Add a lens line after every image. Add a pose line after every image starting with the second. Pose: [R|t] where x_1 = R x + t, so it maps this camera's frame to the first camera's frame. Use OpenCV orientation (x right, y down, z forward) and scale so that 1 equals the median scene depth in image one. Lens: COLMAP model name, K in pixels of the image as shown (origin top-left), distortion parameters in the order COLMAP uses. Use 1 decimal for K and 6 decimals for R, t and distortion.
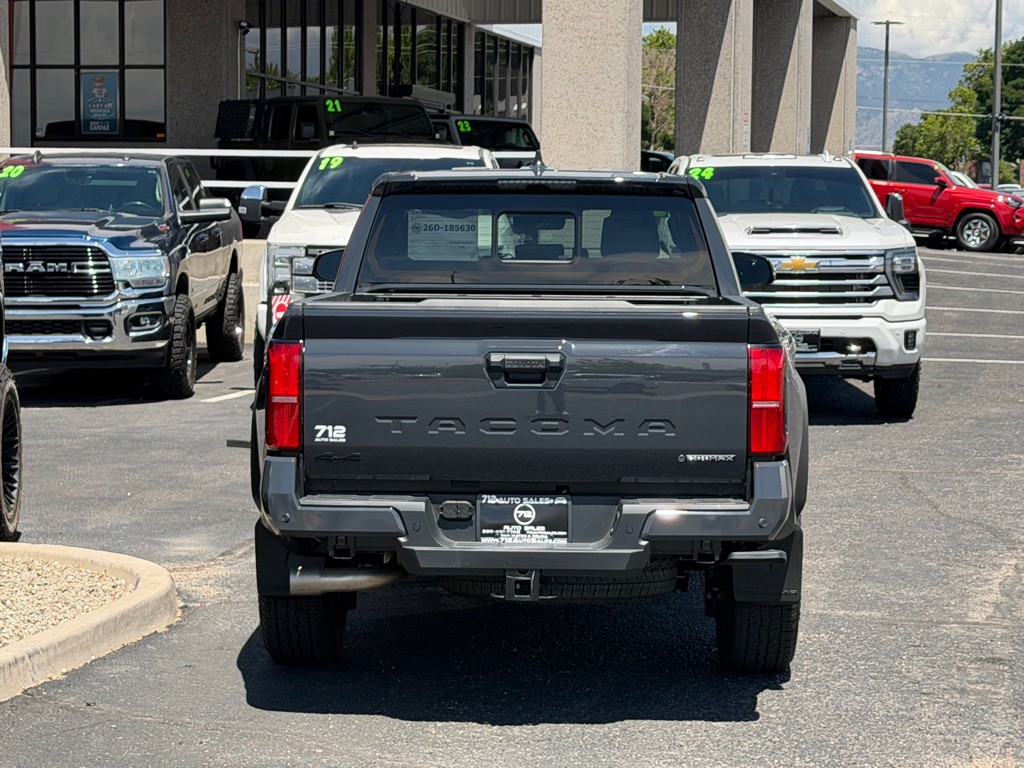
lens RADIAL K [[2302.5, 0, 553.5], [0, 2302.5, 372.4], [0, 0, 1]] dist [0.149758, 0.013897]
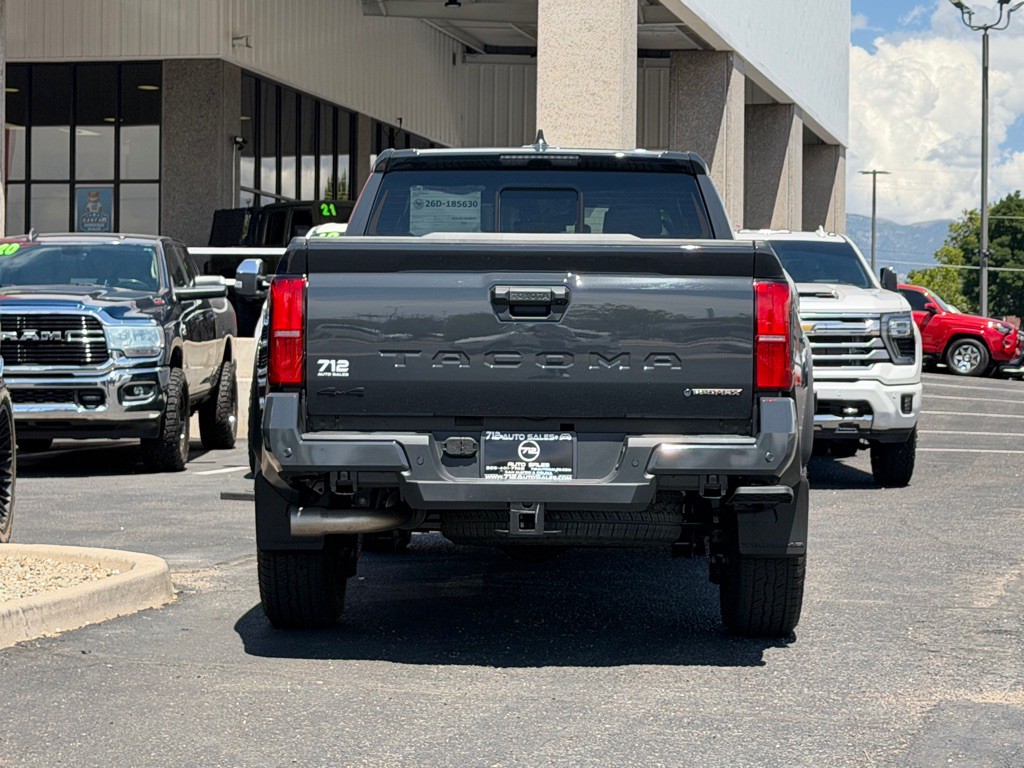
lens RADIAL K [[2303.9, 0, 572.3], [0, 2303.9, 366.1], [0, 0, 1]] dist [0.126747, 0.372606]
pose [[0.999921, 0.001161, 0.012553, -0.002747], [-0.000254, 0.997405, -0.071996, 0.041506], [-0.012604, 0.071987, 0.997326, 0.003995]]
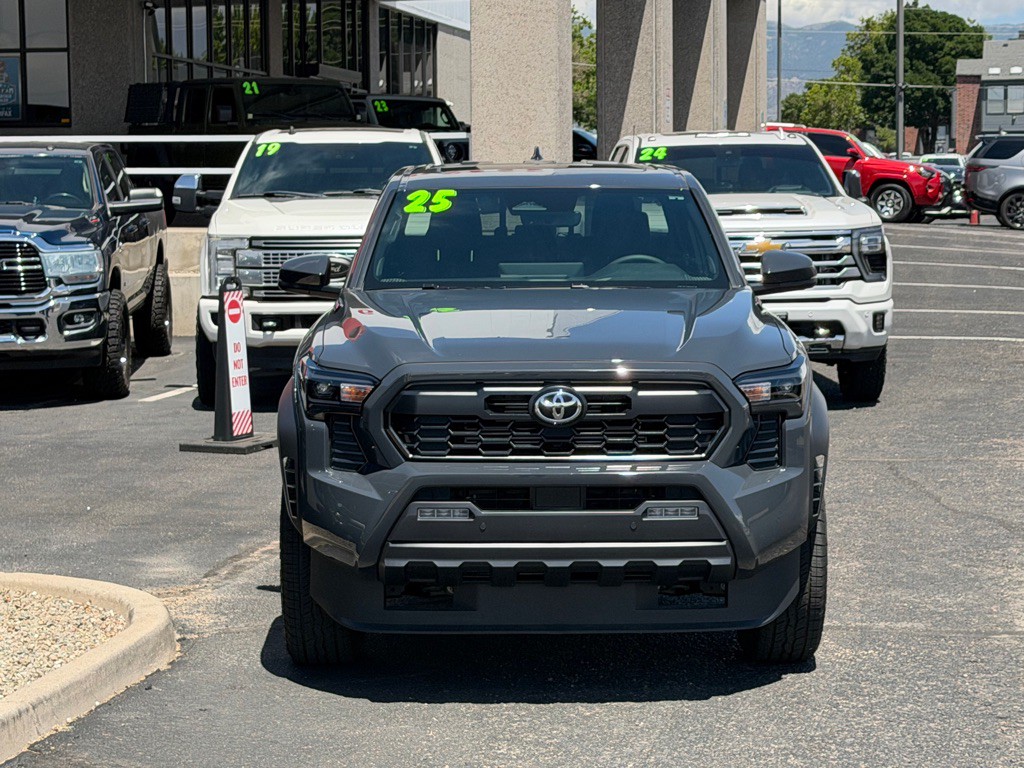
lens RADIAL K [[2302.5, 0, 553.5], [0, 2302.5, 372.4], [0, 0, 1]] dist [0.149758, 0.013897]
pose [[0.998604, -0.023249, 0.047425, -0.028547], [0.022724, 0.999675, 0.011593, -0.007127], [-0.047679, -0.010499, 0.998808, 0.036282]]
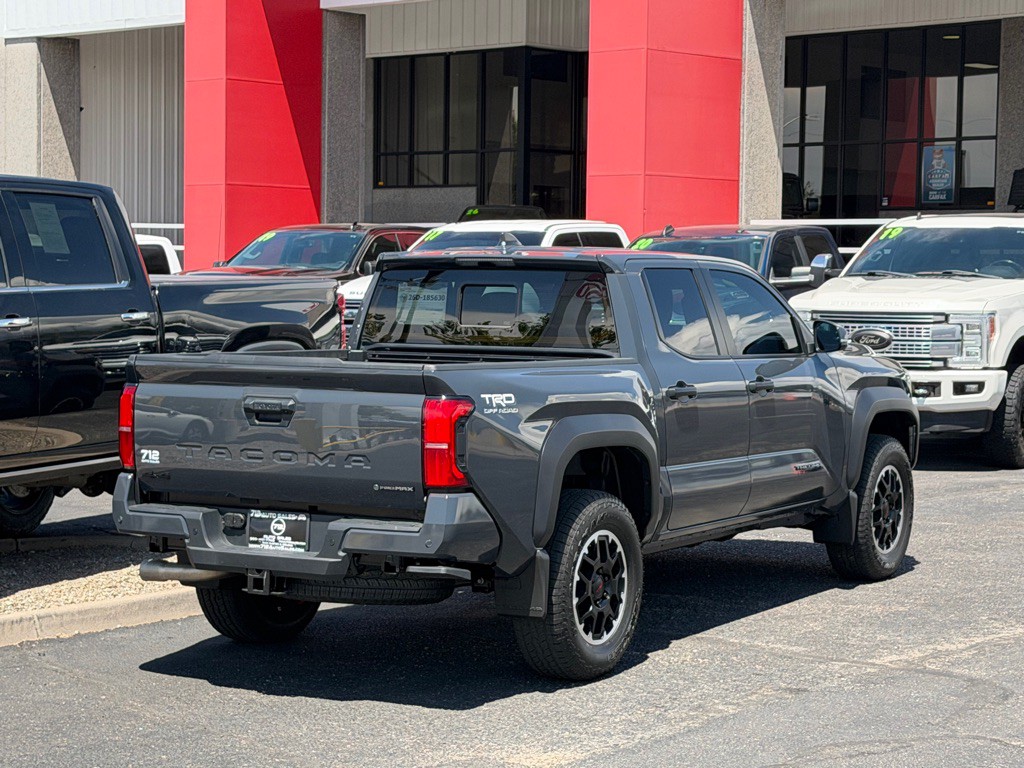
lens RADIAL K [[2302.5, 0, 553.5], [0, 2302.5, 372.4], [0, 0, 1]] dist [0.149758, 0.013897]
pose [[0.881614, 0.021288, -0.471490, 0.305331], [-0.033646, 0.999275, -0.017796, -0.002187], [0.470770, 0.031552, 0.881692, -0.017466]]
